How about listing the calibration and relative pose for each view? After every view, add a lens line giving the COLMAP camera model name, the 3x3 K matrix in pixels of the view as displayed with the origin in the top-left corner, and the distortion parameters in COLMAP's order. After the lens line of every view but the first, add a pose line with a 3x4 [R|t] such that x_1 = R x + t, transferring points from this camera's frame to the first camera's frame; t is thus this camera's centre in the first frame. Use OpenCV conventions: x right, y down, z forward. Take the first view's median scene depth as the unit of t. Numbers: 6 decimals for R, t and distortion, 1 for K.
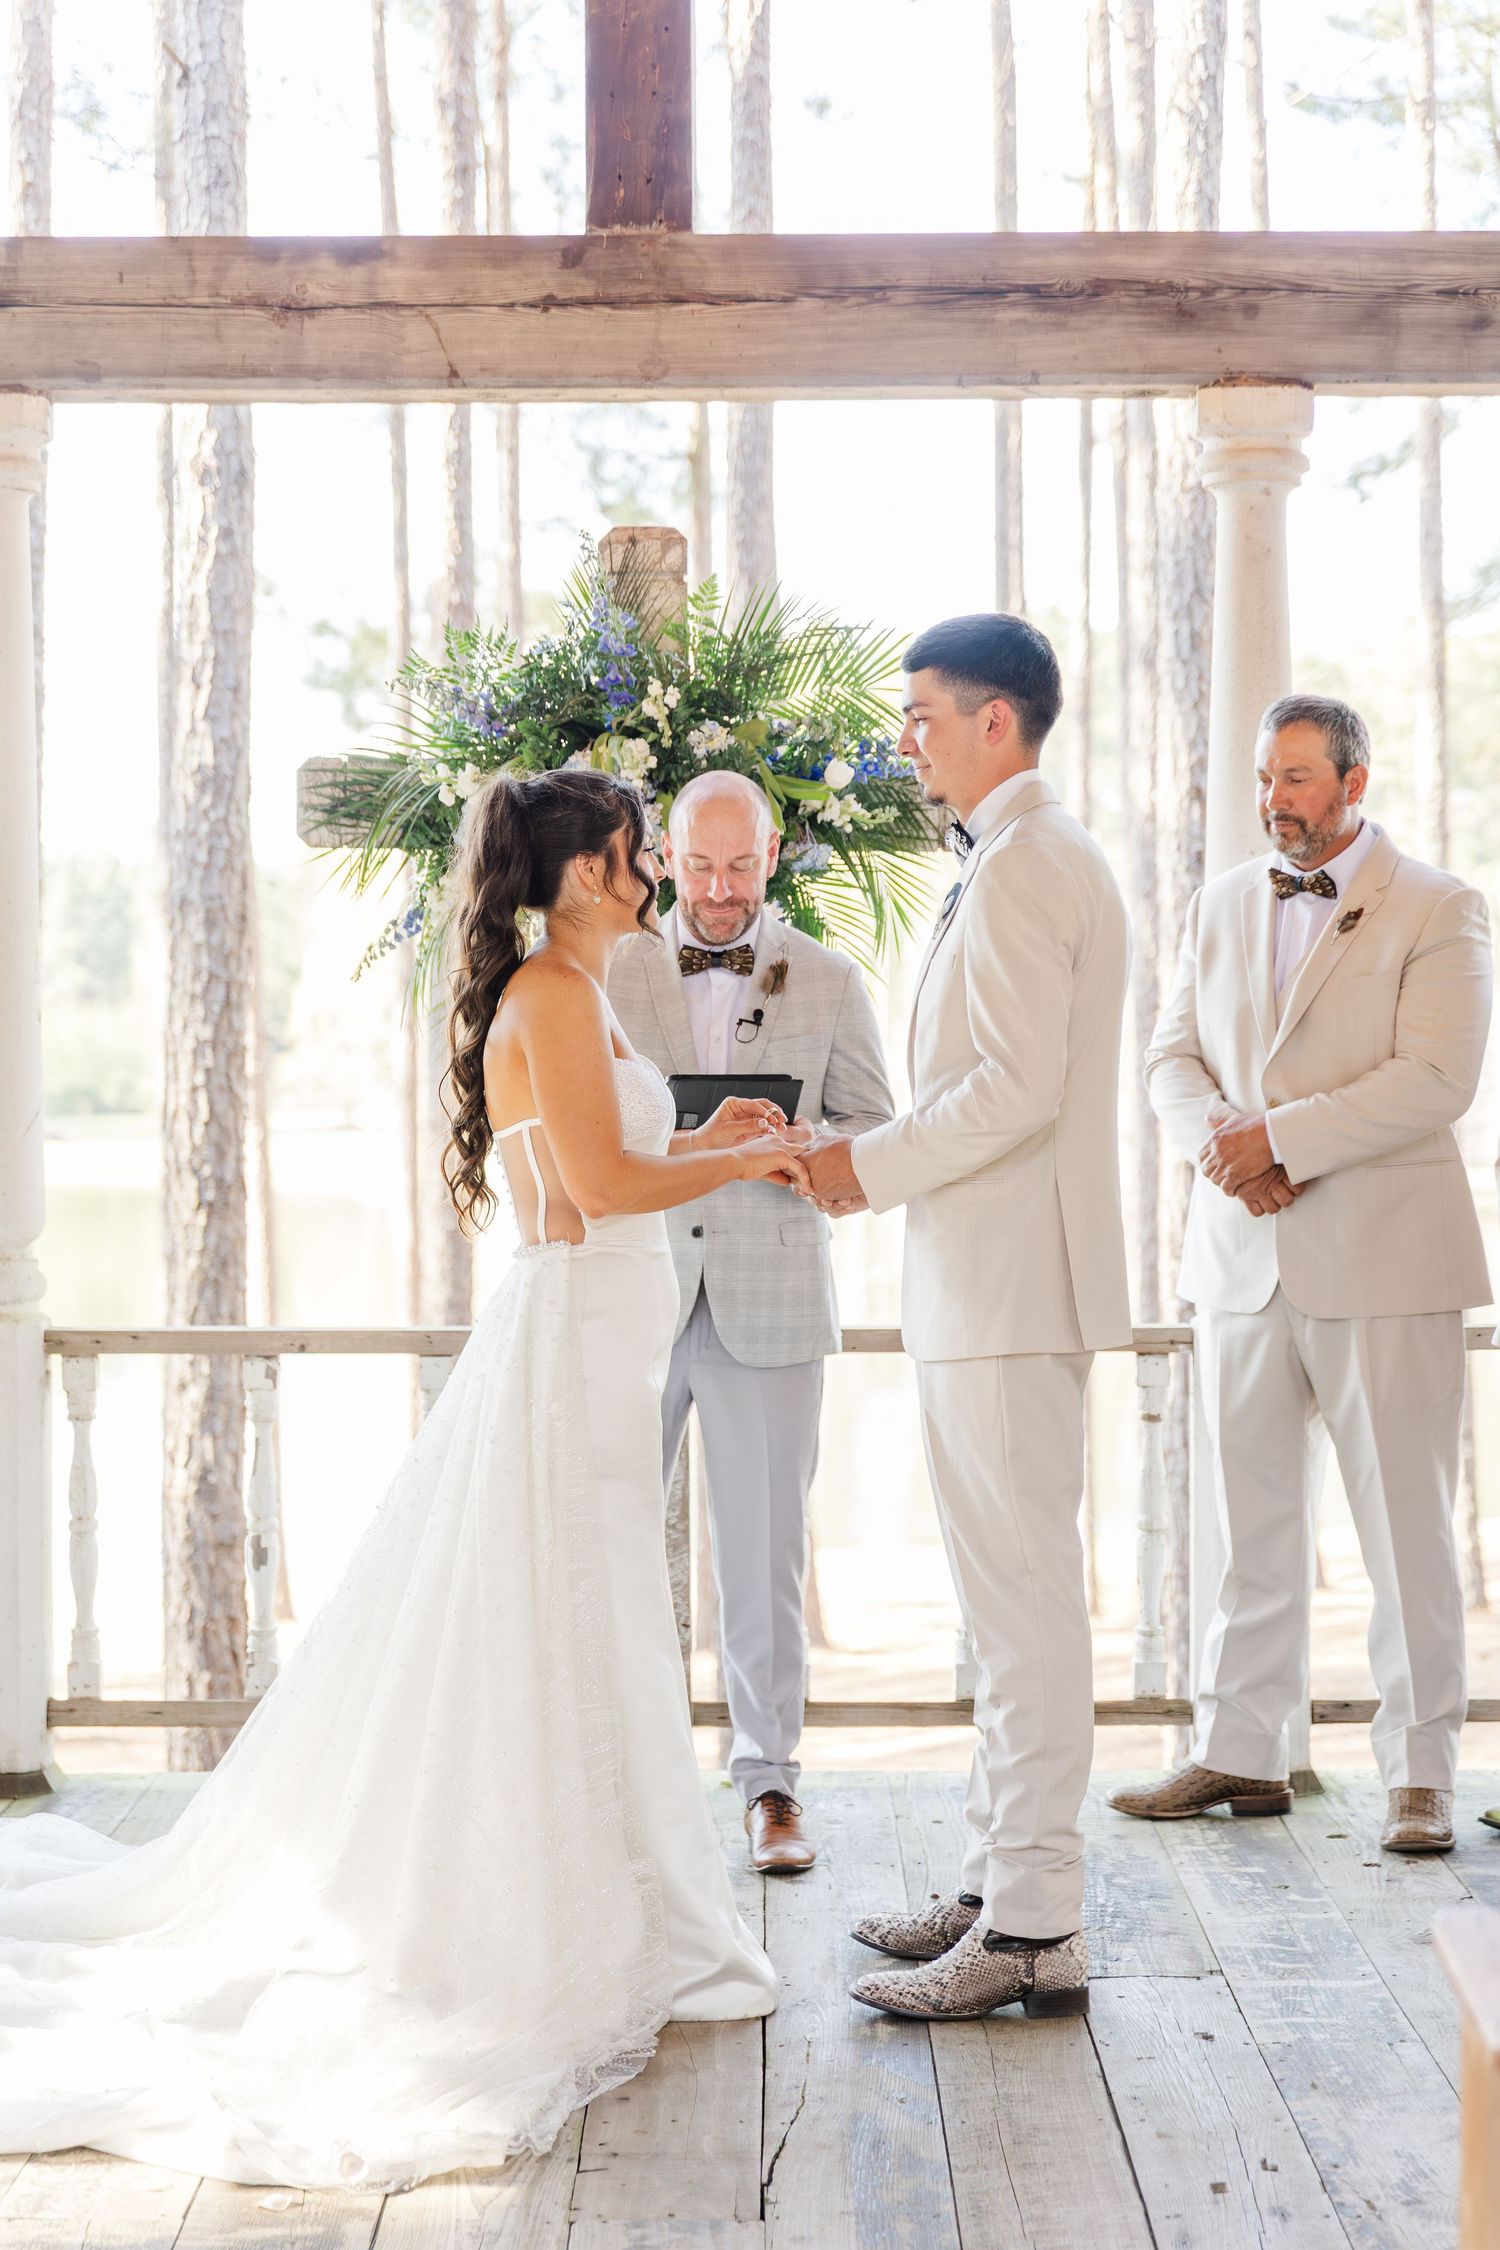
lens RADIAL K [[4244.5, 0, 764.9], [0, 4244.5, 1163.3], [0, 0, 1]] dist [0.032571, 0.000000]
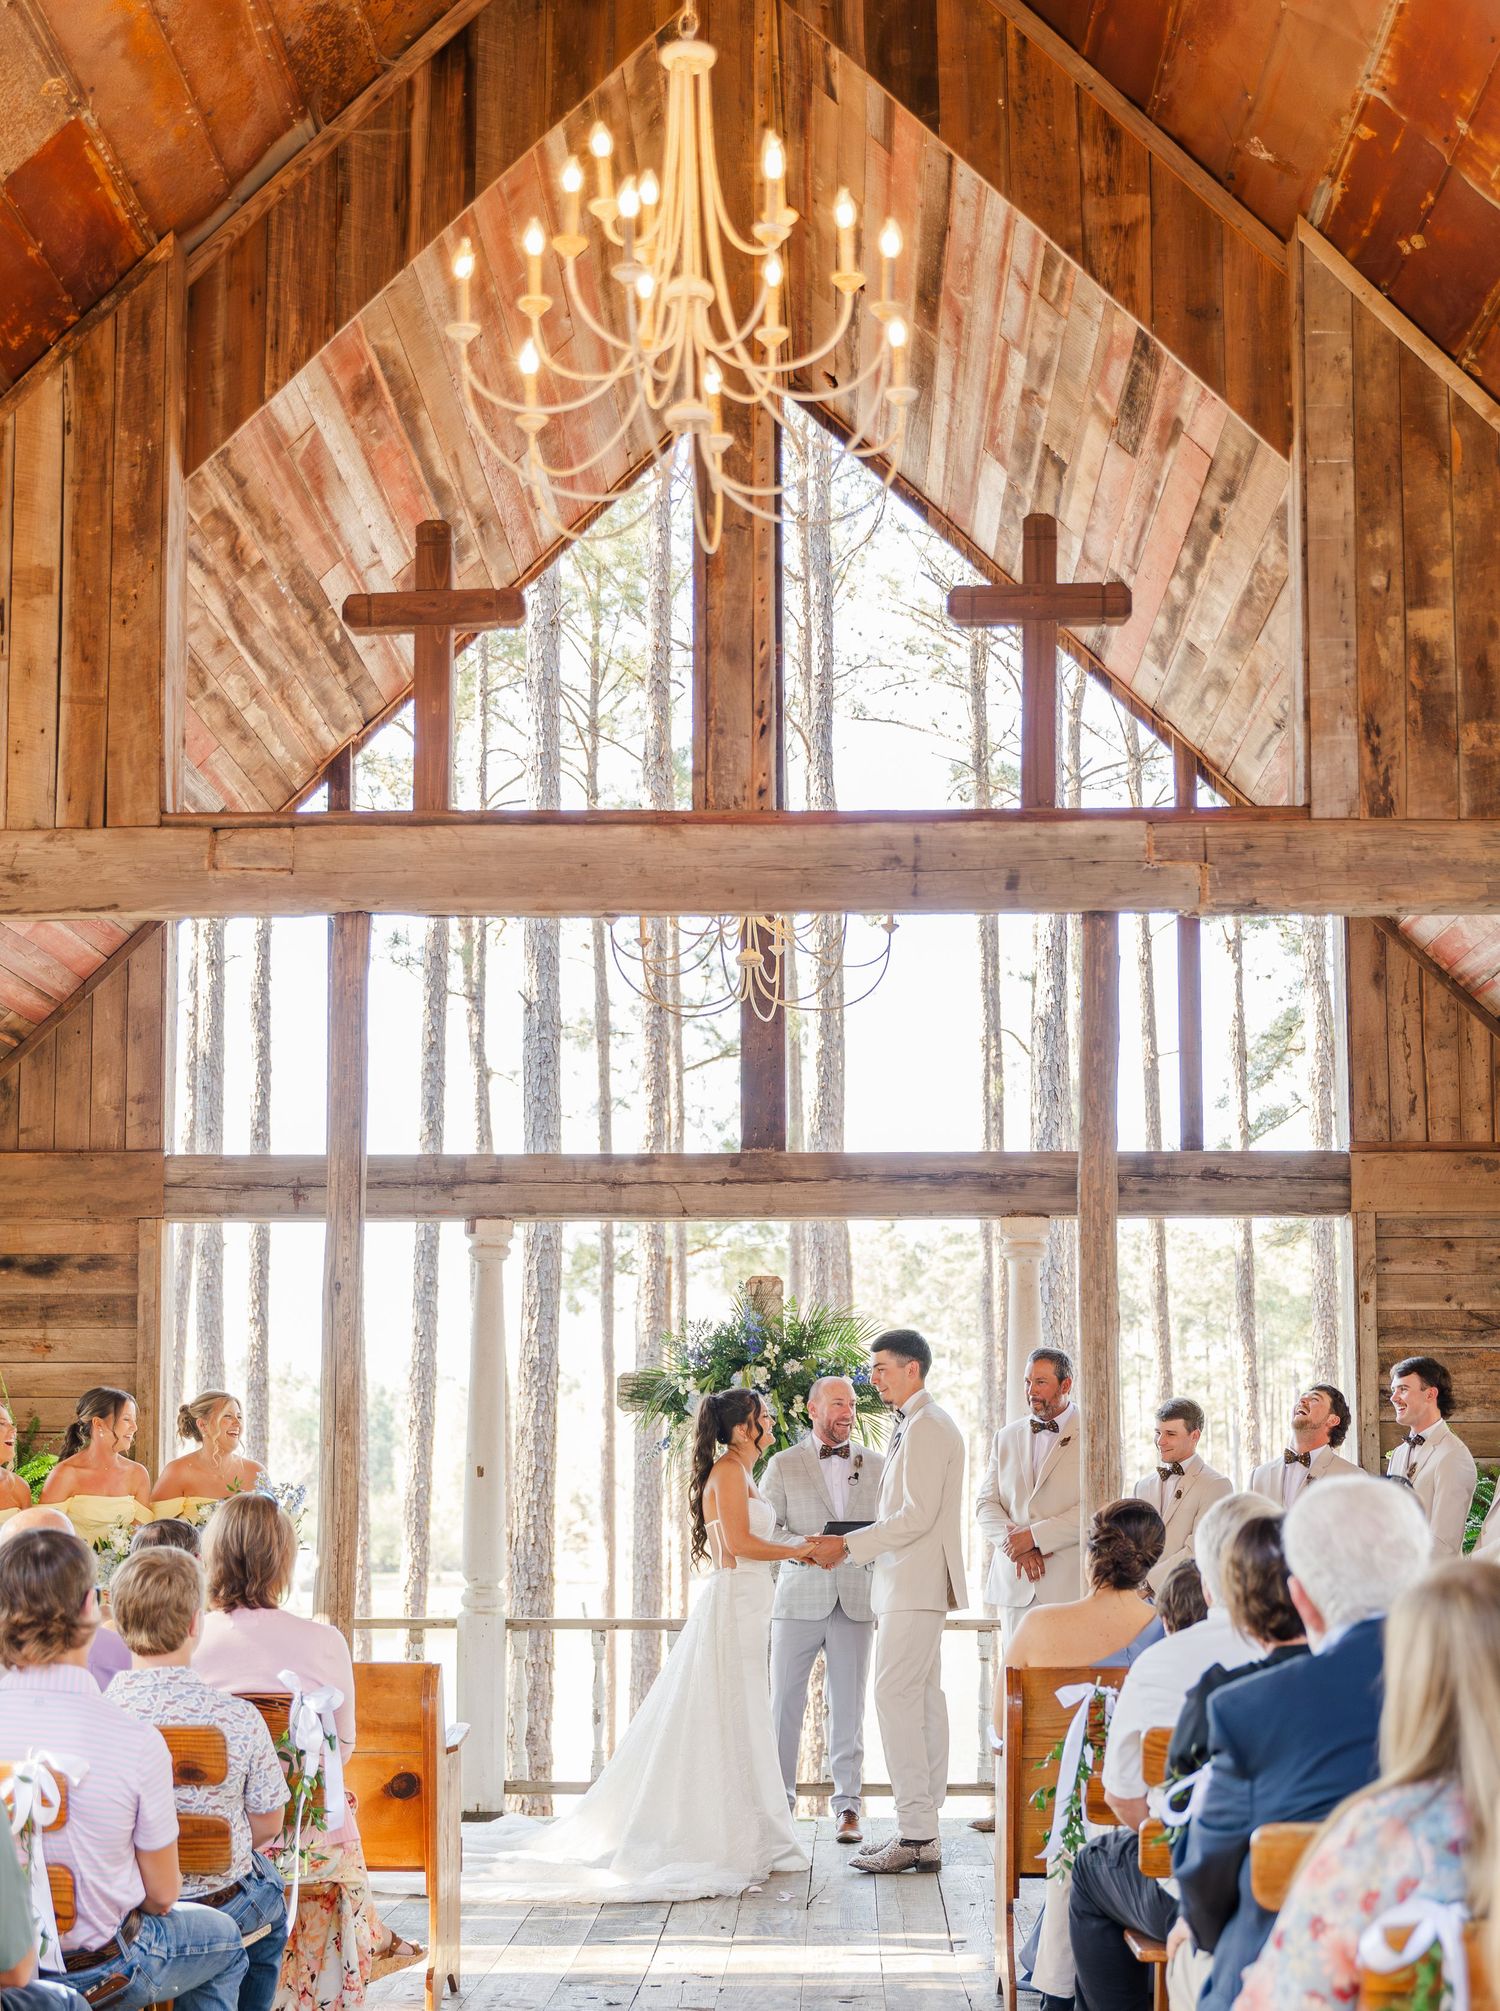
lens RADIAL K [[4213.7, 0, 723.3], [0, 4213.7, 1028.7], [0, 0, 1]] dist [0.003489, 0.000000]
pose [[0.999393, -0.000906, -0.034830, 0.030006], [-0.004312, 0.988759, -0.149454, 0.064440], [0.034574, 0.149514, 0.988155, -1.332995]]
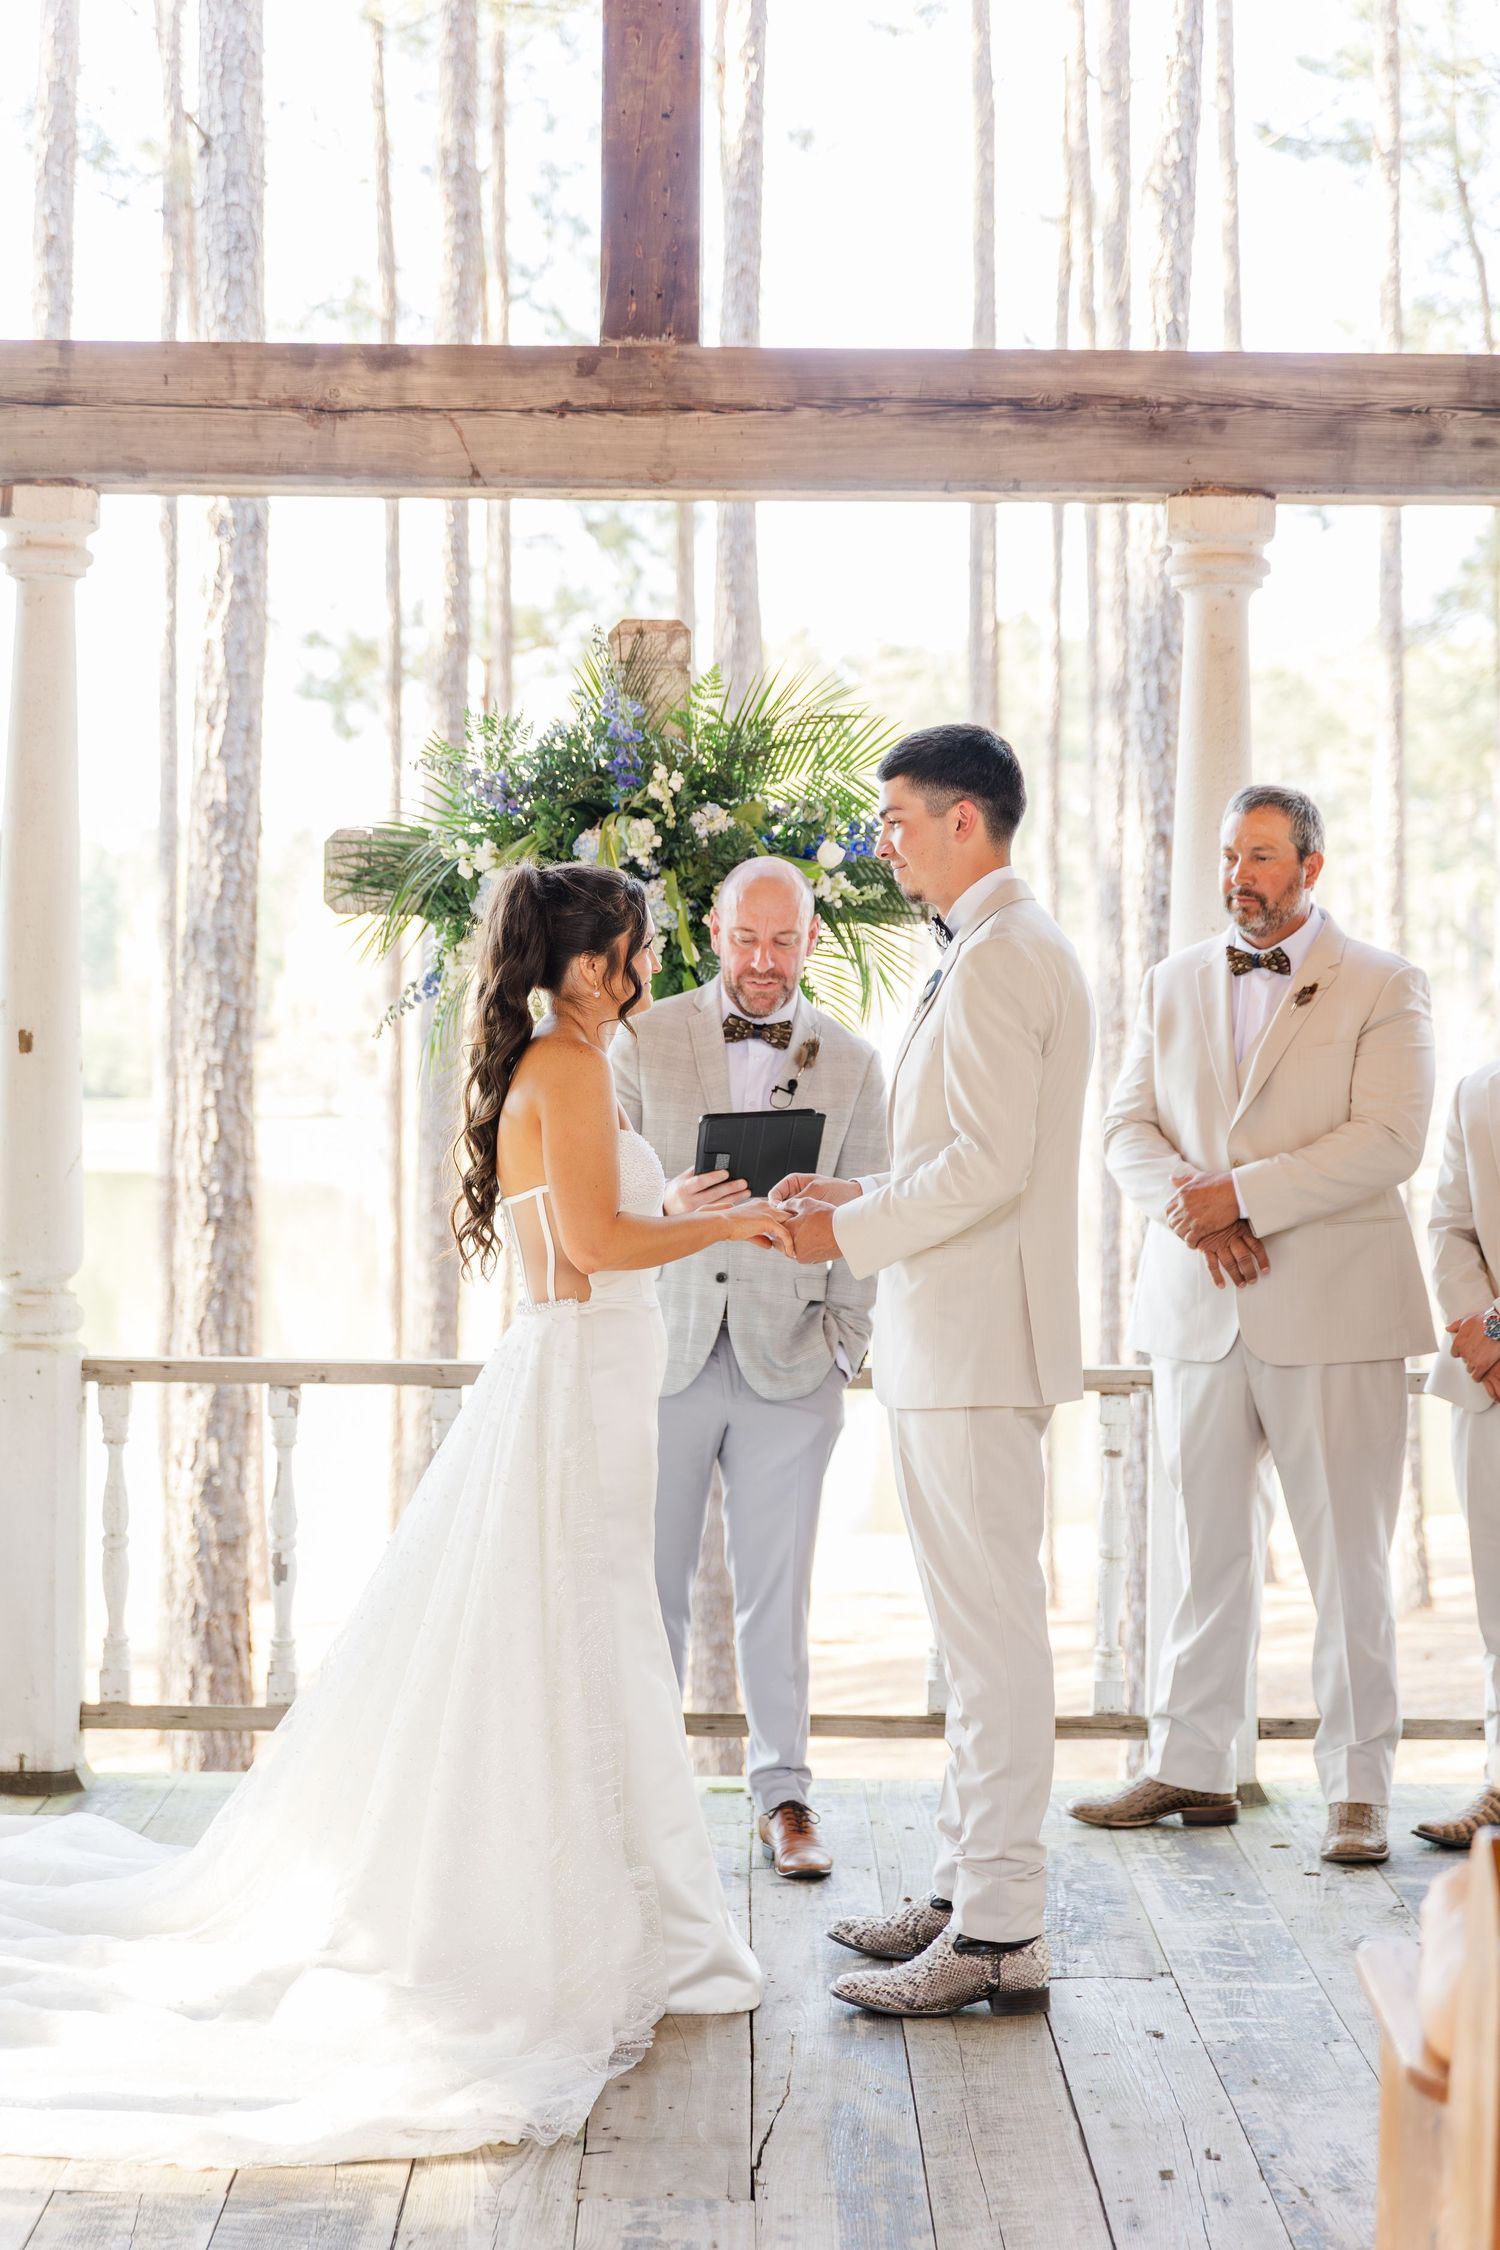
lens RADIAL K [[4244.5, 0, 756.3], [0, 4244.5, 1140.8], [0, 0, 1]] dist [0.032571, 0.000000]
pose [[0.999896, 0.012414, 0.007401, -0.008146], [-0.012434, 0.999919, 0.002647, -0.021056], [-0.007368, -0.002738, 0.999969, -0.073869]]
